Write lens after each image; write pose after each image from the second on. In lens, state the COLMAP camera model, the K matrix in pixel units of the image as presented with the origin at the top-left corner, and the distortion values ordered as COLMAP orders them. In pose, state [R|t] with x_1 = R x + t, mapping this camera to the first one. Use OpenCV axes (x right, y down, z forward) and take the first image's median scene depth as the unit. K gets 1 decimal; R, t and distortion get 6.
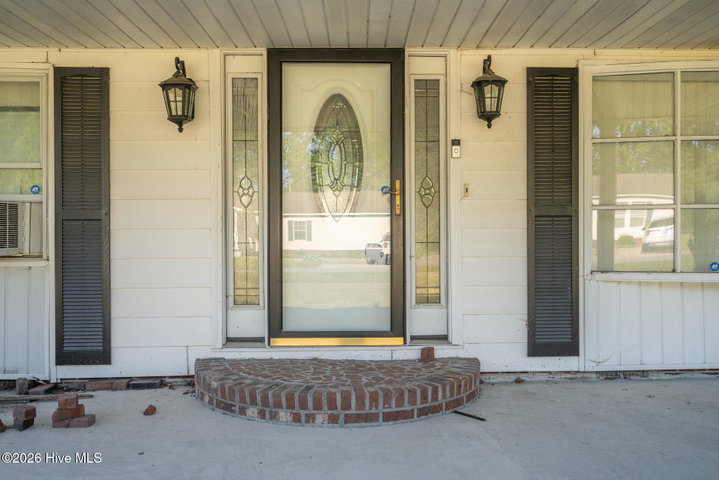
lens RADIAL K [[618.0, 0, 361.6], [0, 618.0, 239.4], [0, 0, 1]] dist [0.002915, -0.002624]
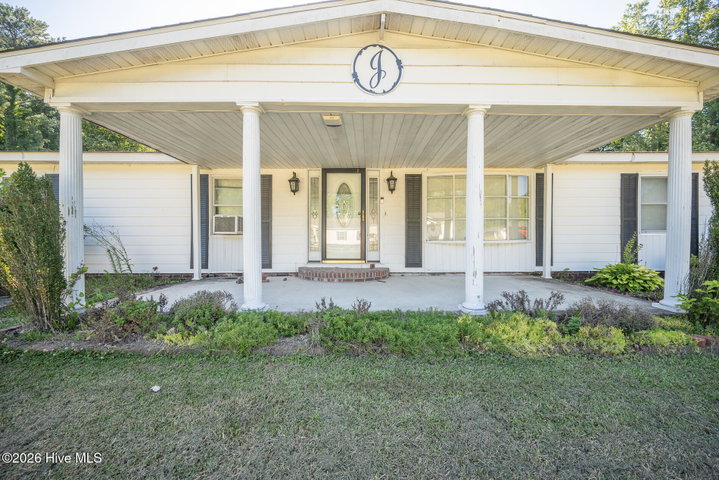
lens RADIAL K [[282.8, 0, 359.9], [0, 282.8, 236.3], [0, 0, 1]] dist [0.000260, 0.000184]
pose [[0.999399, 0.003950, -0.034452, 0.091565], [-0.004514, 0.999857, -0.016300, 0.058778], [0.034383, 0.016445, 0.999273, -0.423913]]
